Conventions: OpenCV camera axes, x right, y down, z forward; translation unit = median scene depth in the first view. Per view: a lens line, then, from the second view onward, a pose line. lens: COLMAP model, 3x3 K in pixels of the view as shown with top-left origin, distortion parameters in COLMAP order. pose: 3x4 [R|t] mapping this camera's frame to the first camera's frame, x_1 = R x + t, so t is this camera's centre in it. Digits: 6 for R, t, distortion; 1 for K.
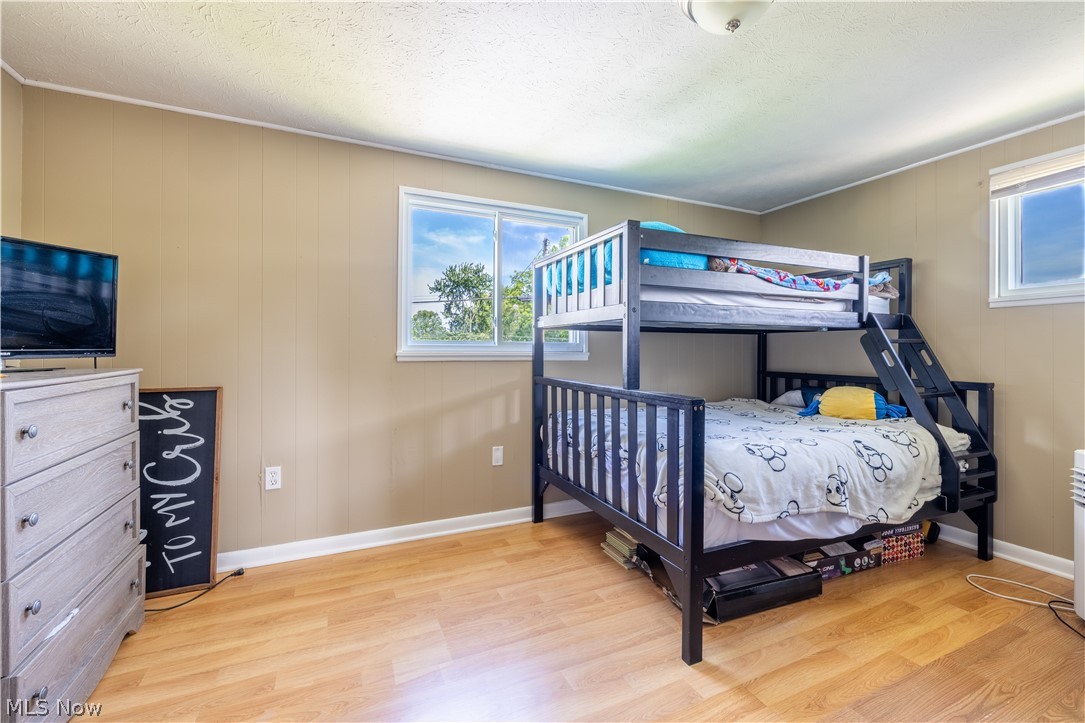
lens RADIAL K [[455.6, 0, 535.3], [0, 455.6, 354.4], [0, 0, 1]] dist [0.000415, 0.001435]
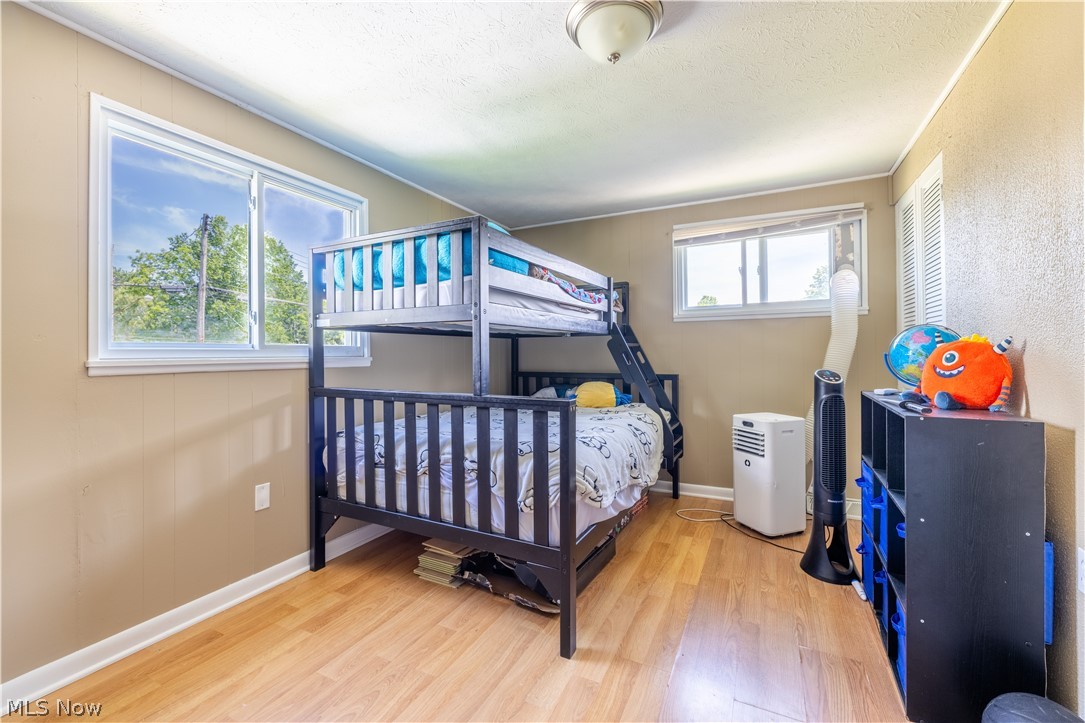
lens RADIAL K [[455.6, 0, 539.5], [0, 455.6, 353.6], [0, 0, 1]] dist [0.000415, 0.001435]
pose [[0.780242, -0.009601, 0.625405, -0.232740], [0.015374, 0.999874, -0.003830, -0.003202], [-0.625289, 0.012604, 0.780291, 0.151790]]
